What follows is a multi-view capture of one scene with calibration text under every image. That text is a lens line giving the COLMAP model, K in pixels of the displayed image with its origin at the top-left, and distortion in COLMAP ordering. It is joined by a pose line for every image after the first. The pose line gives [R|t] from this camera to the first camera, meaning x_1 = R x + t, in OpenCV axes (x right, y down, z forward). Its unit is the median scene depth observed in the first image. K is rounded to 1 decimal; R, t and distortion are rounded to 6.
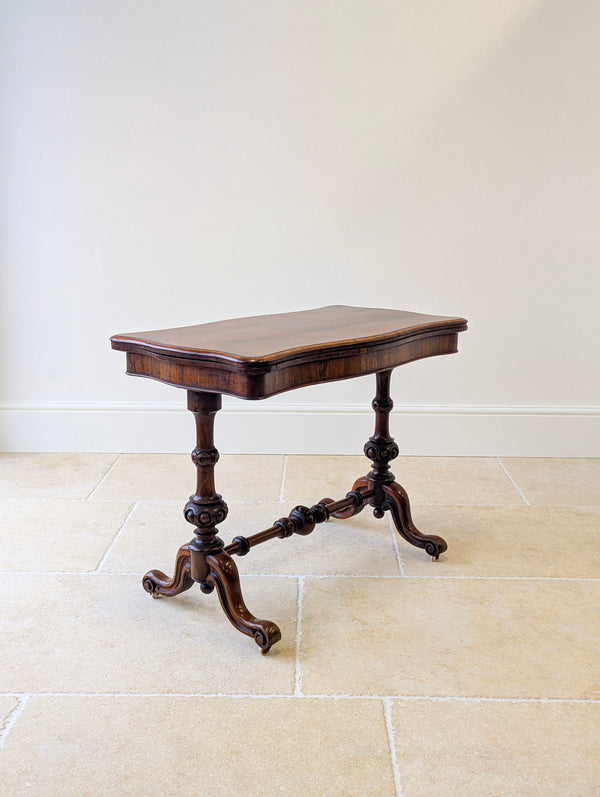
lens RADIAL K [[744.0, 0, 302.0], [0, 744.0, 398.2], [0, 0, 1]] dist [0.045534, -0.005863]
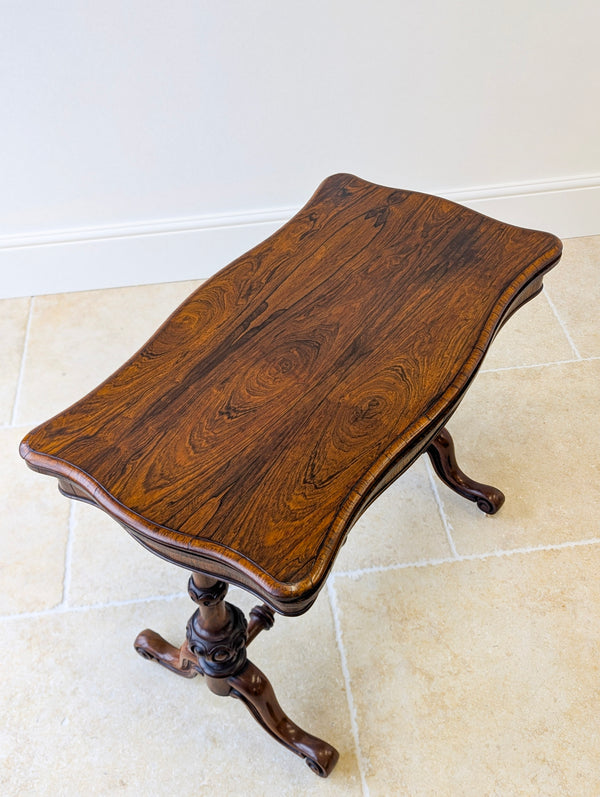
lens RADIAL K [[770.6, 0, 297.1], [0, 770.6, 398.0], [0, 0, 1]] dist [0.036382, 0.004457]
pose [[0.989982, -0.129994, 0.055107, -0.064231], [0.083868, 0.855391, 0.511148, -0.397663], [-0.113584, -0.501406, 0.857724, 0.468949]]
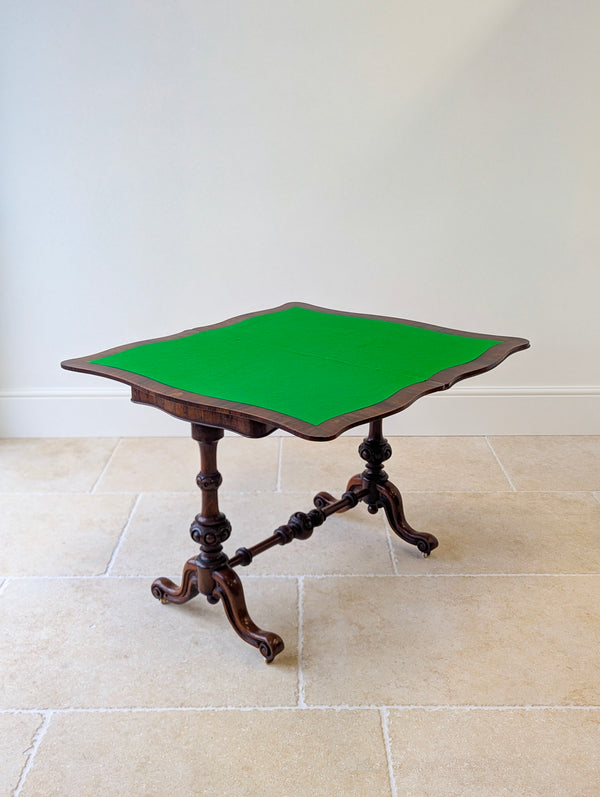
lens RADIAL K [[740.9, 0, 300.0], [0, 740.9, 394.9], [0, 0, 1]] dist [0.042697, -0.002221]
pose [[0.999836, -0.014174, 0.011234, -0.011657], [0.013194, 0.996462, 0.083008, -0.122858], [-0.012370, -0.082846, 0.996486, -0.032184]]
